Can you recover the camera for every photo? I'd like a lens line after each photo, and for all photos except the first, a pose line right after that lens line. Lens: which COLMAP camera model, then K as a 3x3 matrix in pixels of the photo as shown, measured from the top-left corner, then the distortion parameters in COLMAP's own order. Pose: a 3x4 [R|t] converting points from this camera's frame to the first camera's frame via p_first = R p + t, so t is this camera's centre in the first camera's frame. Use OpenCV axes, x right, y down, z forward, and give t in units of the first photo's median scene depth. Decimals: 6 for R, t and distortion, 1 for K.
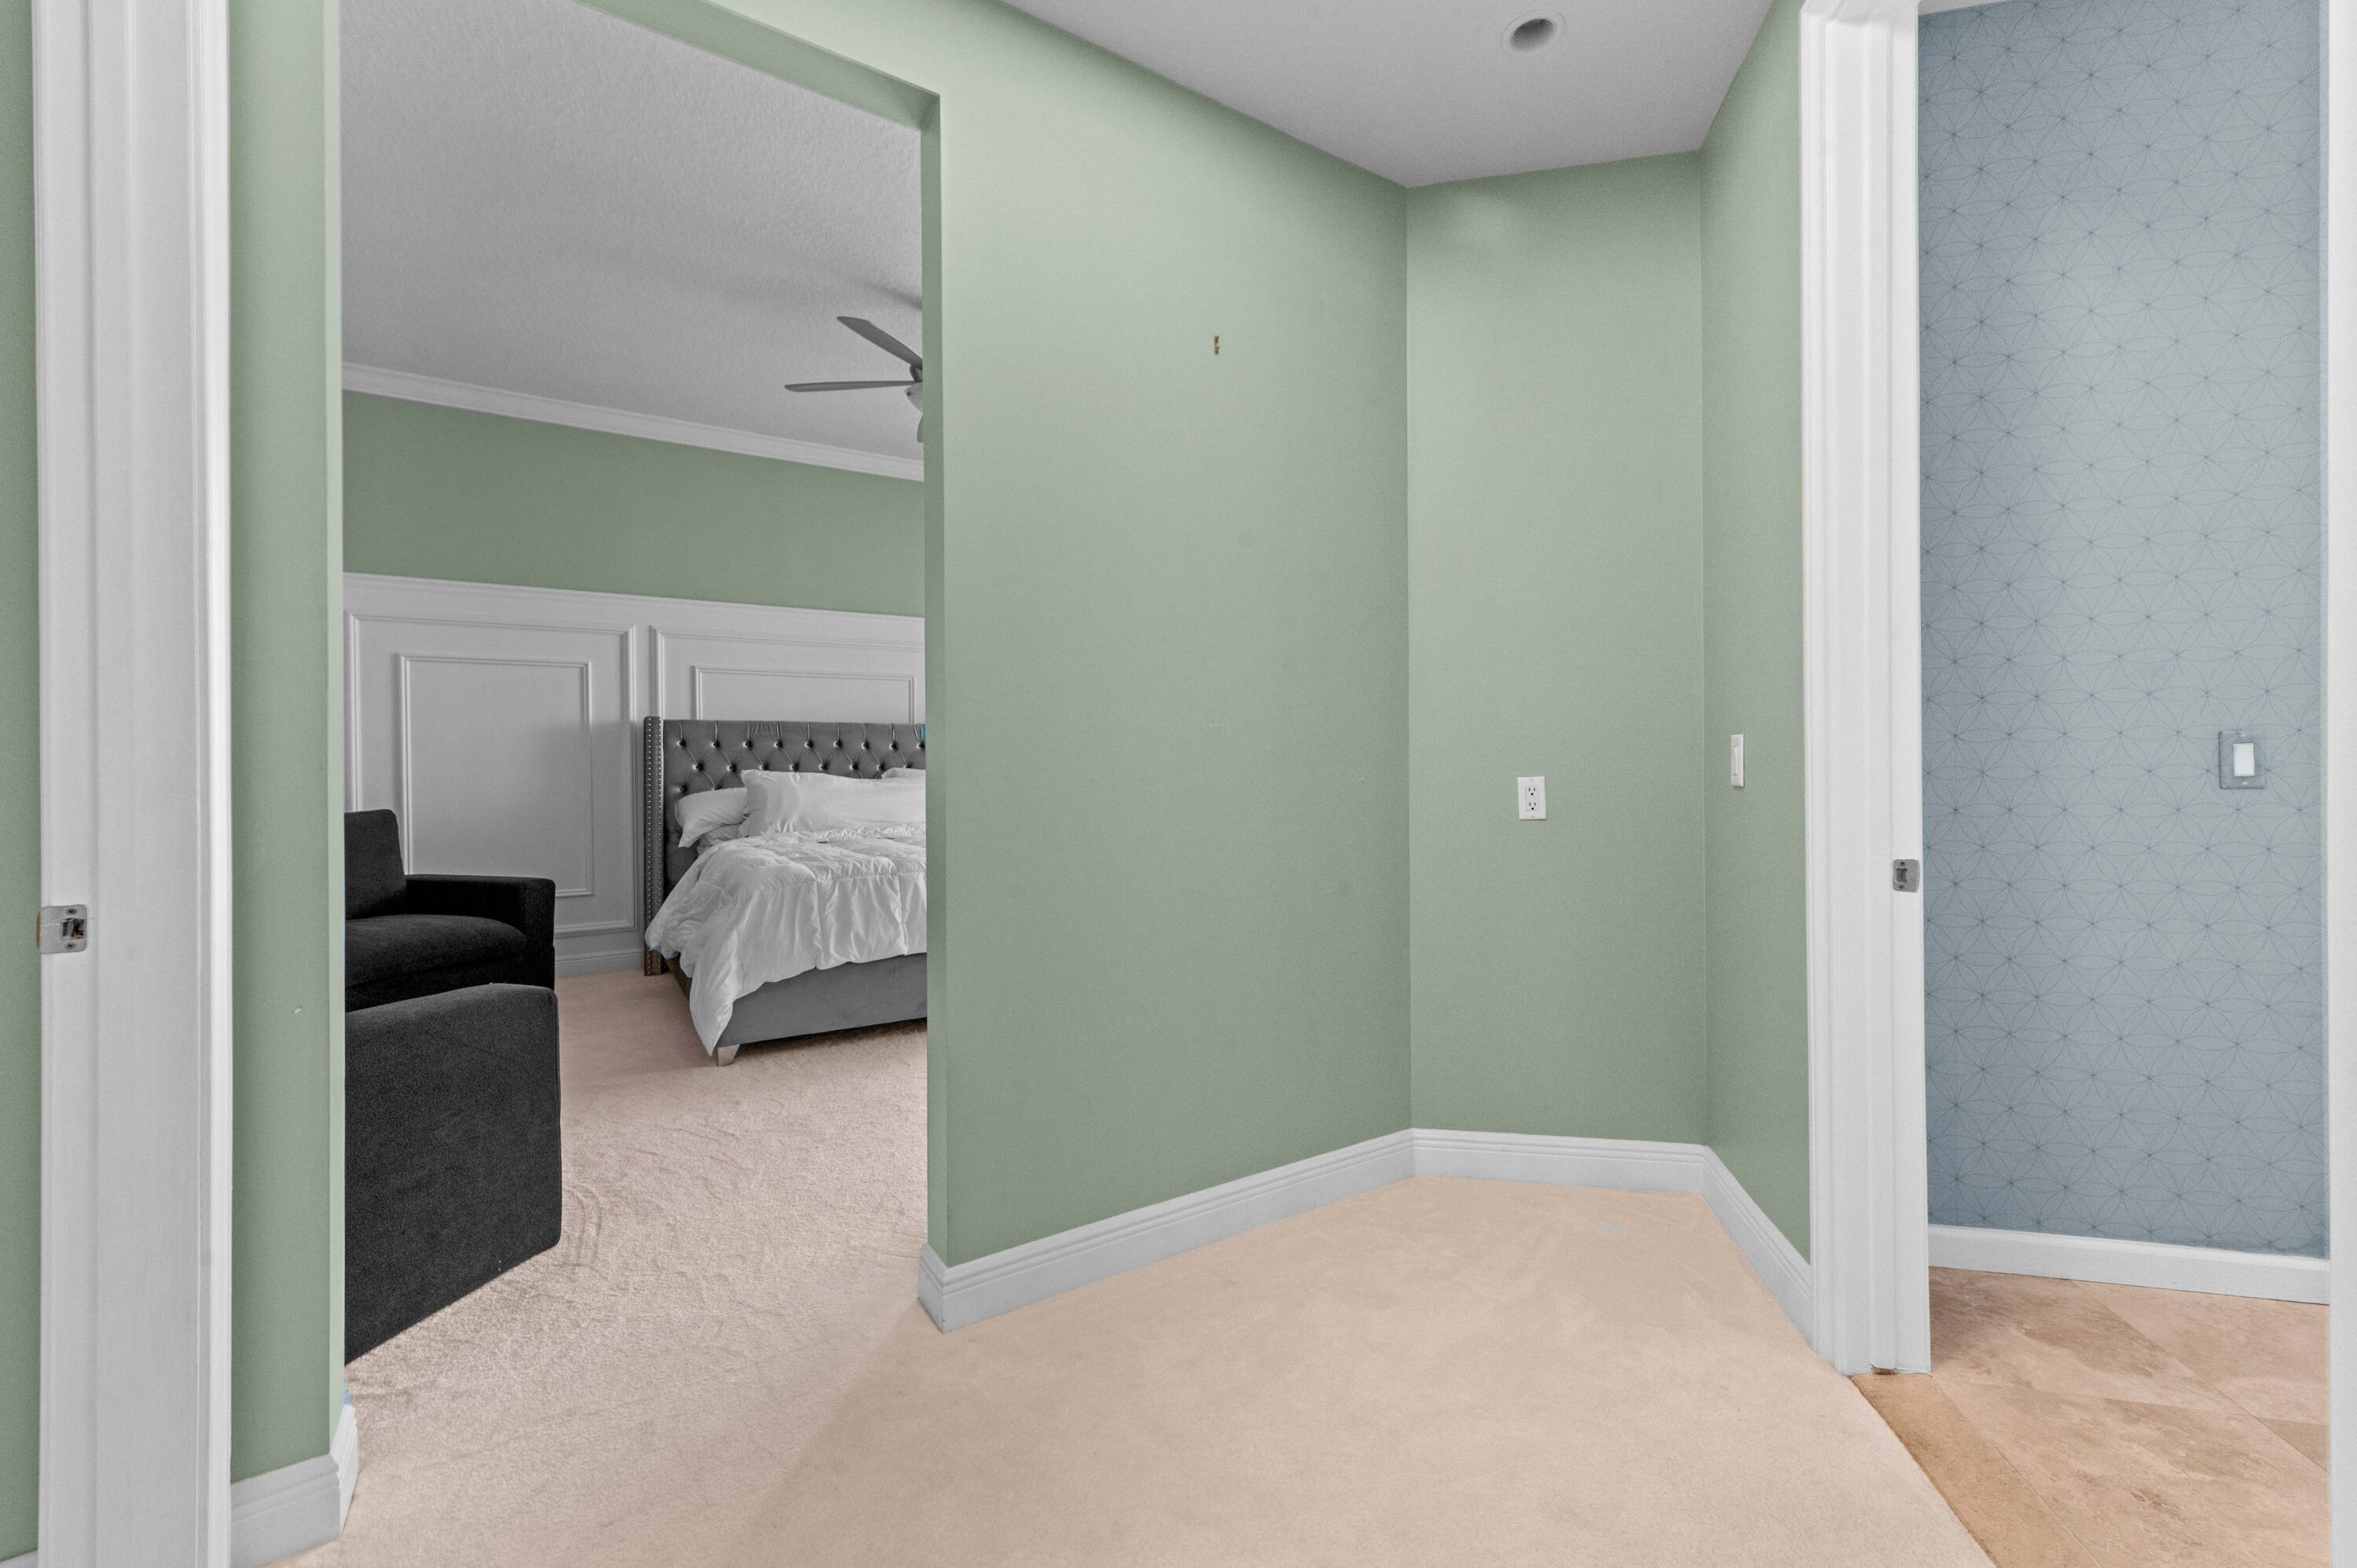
lens RADIAL K [[917.6, 0, 1172.6], [0, 917.6, 765.5], [0, 0, 1]] dist [0.017872, -0.000069]
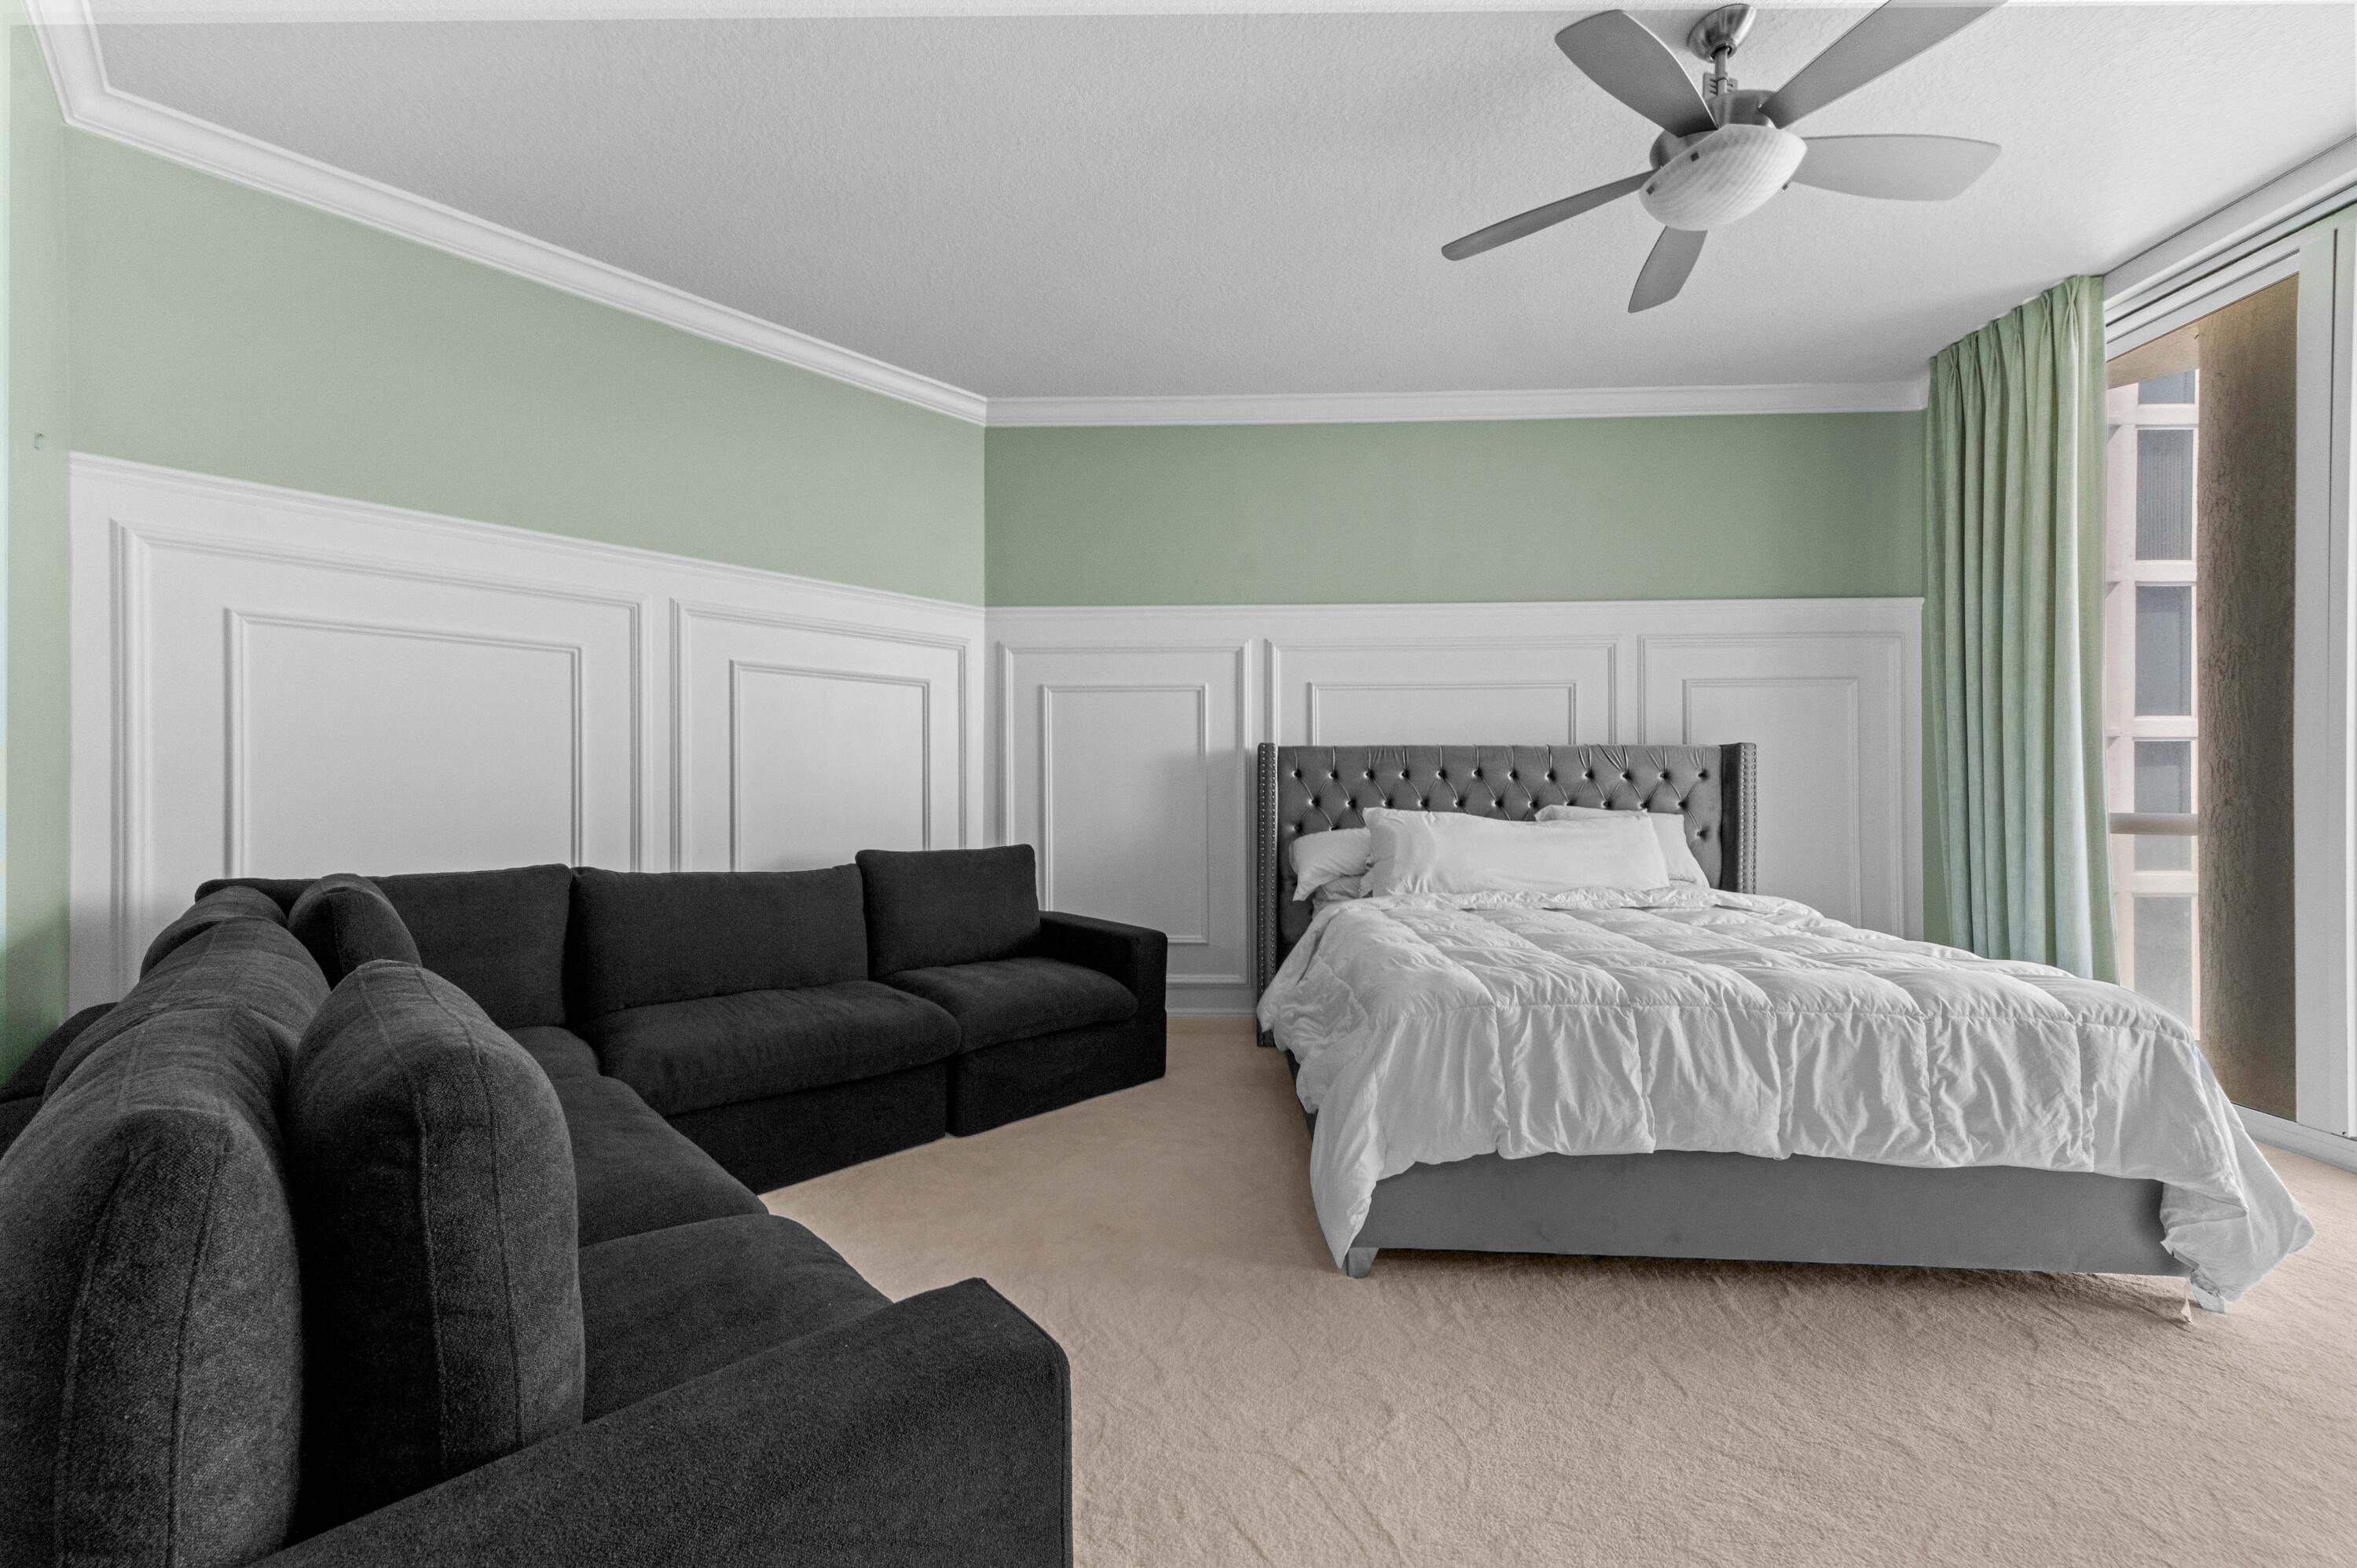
lens RADIAL K [[917.6, 0, 1172.6], [0, 917.6, 765.5], [0, 0, 1]] dist [0.017872, -0.000069]
pose [[0.813733, -0.007545, -0.581190, -0.151411], [-0.006760, 0.999725, -0.022442, -0.013518], [0.581200, 0.022190, 0.813458, 0.277739]]
